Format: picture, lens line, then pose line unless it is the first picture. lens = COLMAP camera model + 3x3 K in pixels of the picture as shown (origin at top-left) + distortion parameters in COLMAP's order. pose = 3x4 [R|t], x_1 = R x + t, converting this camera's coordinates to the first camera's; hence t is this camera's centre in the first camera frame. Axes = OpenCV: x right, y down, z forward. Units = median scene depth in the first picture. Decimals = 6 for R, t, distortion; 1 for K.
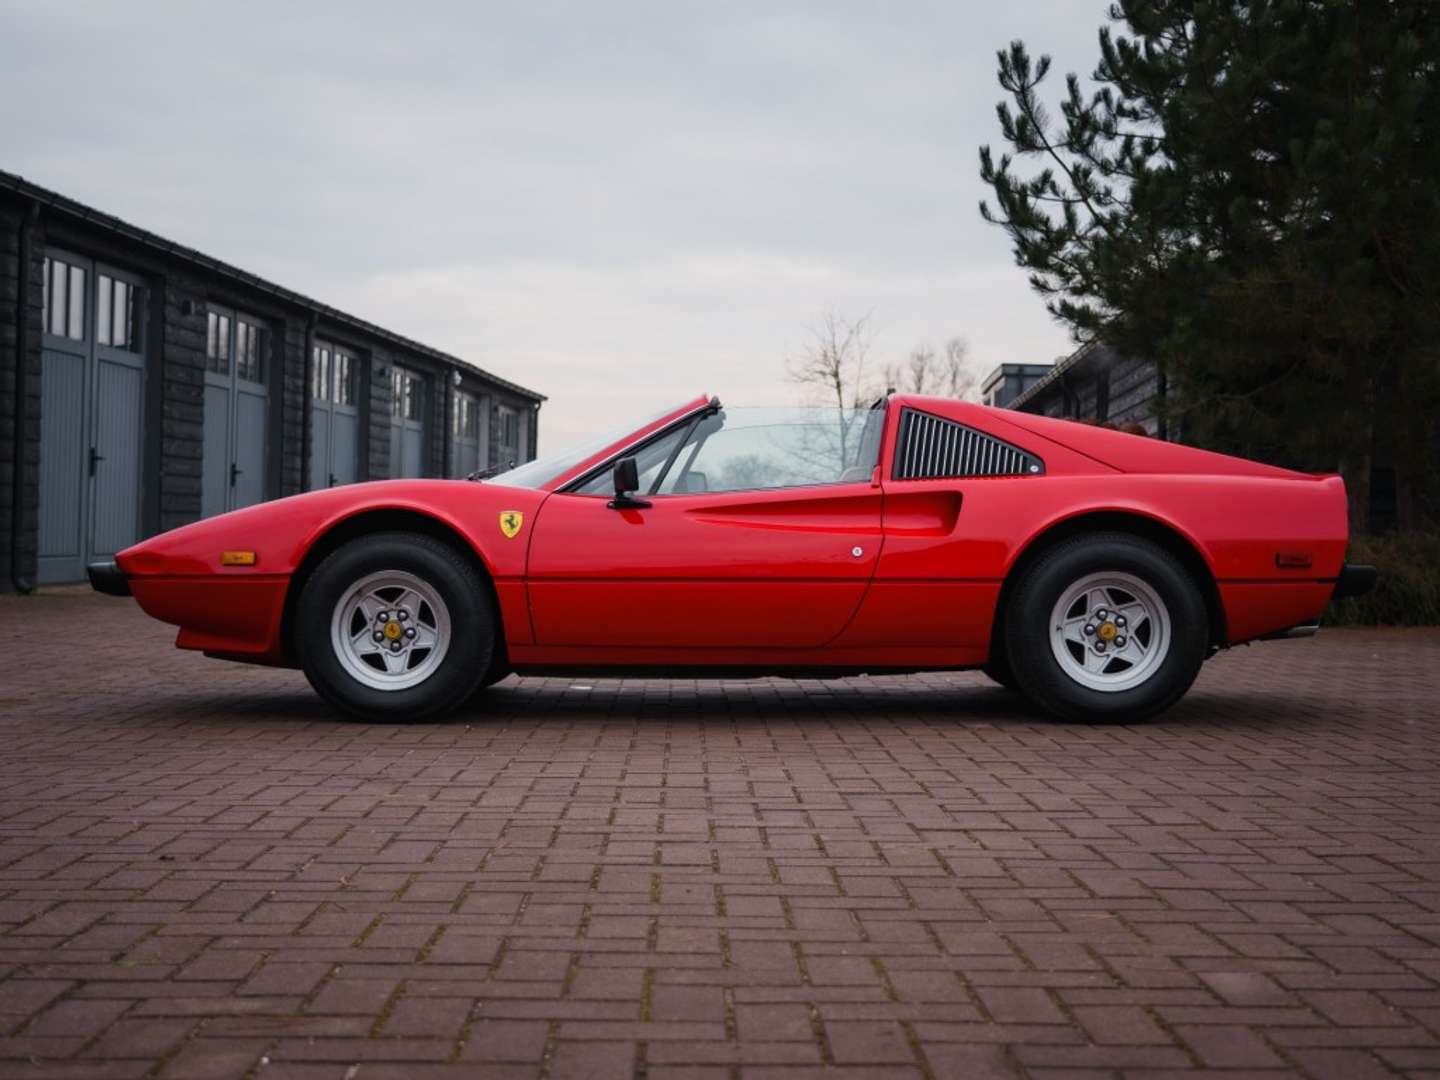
lens RADIAL K [[3291.4, 0, 709.8], [0, 3291.4, 471.6], [0, 0, 1]] dist [-0.012494, -0.284598]
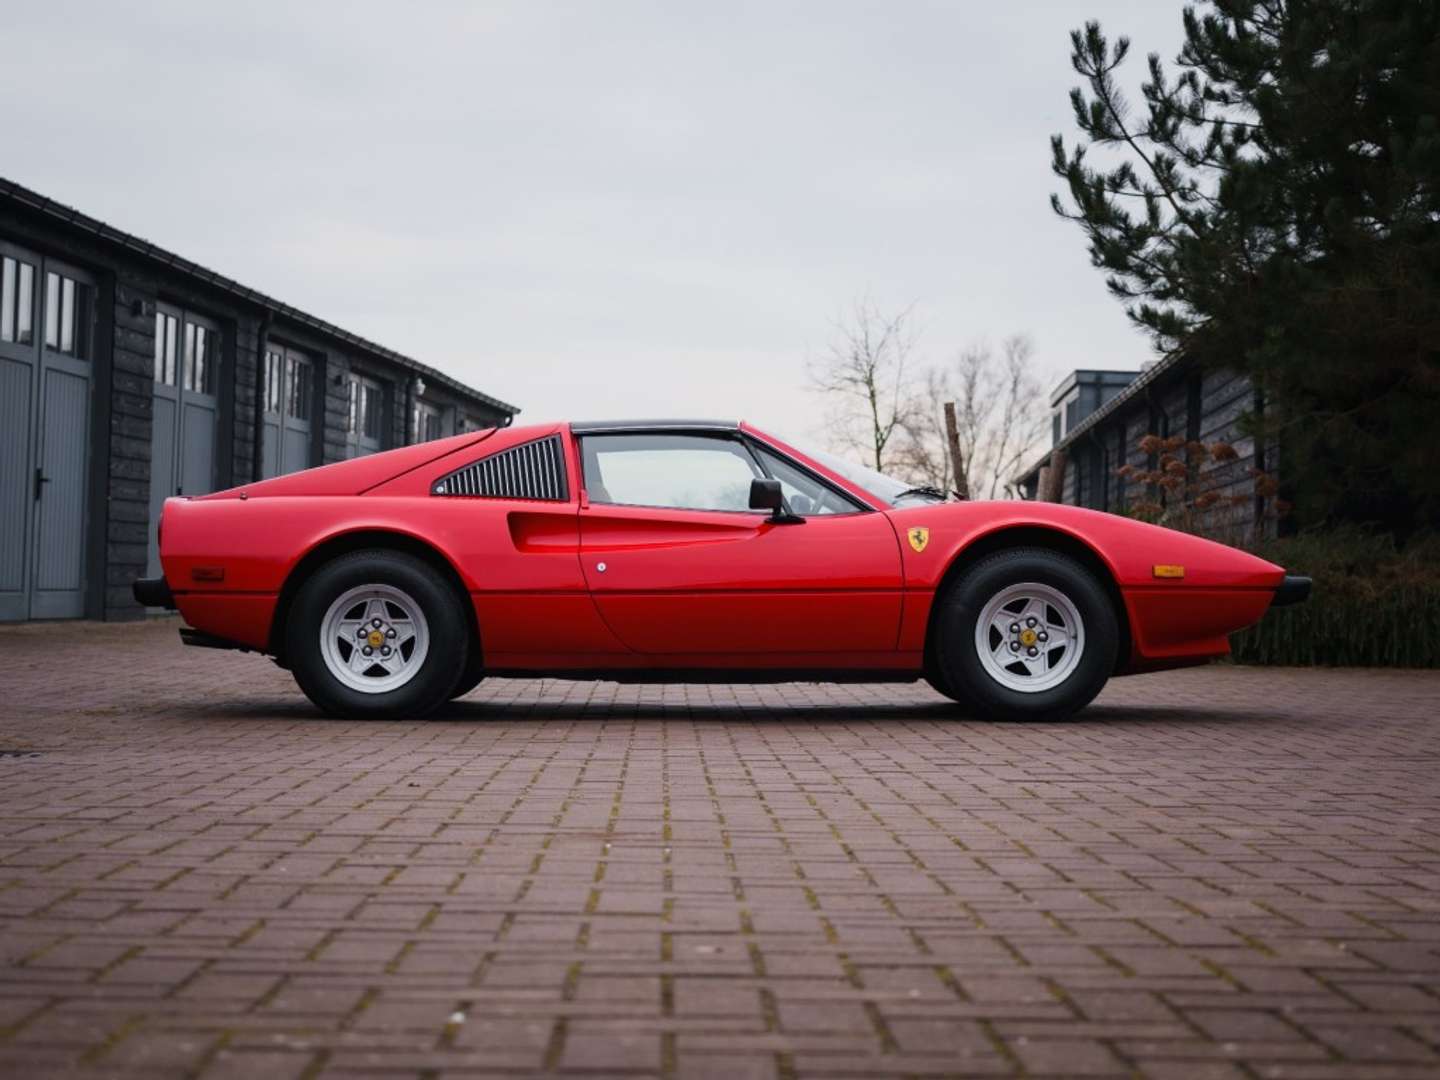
lens RADIAL K [[3291.4, 0, 709.8], [0, 3291.4, 471.6], [0, 0, 1]] dist [-0.012494, -0.284598]
pose [[0.999757, 0.003201, -0.021809, 0.009625], [-0.003329, 0.999977, -0.005854, -0.001533], [0.021790, 0.005925, 0.999745, 0.110023]]
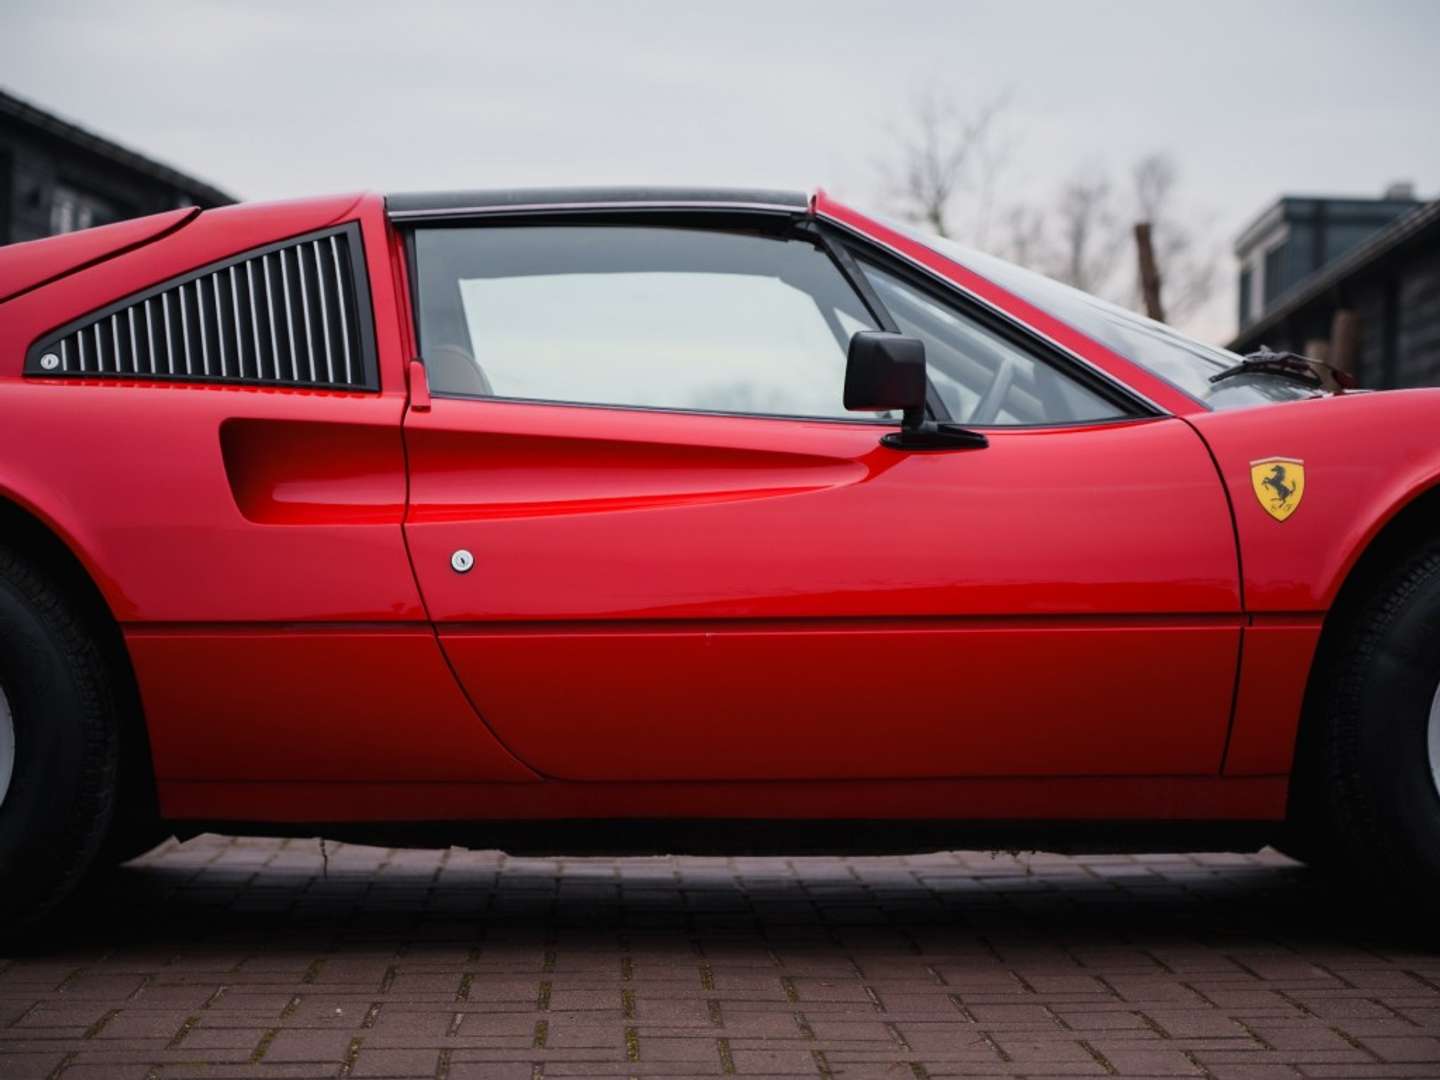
lens RADIAL K [[3291.4, 0, 709.8], [0, 3291.4, 471.6], [0, 0, 1]] dist [-0.012494, -0.284598]
pose [[0.999997, 0.002325, -0.000107, 0.002263], [-0.002323, 0.999858, 0.016708, 0.000264], [0.000145, -0.016708, 0.999860, 0.286606]]
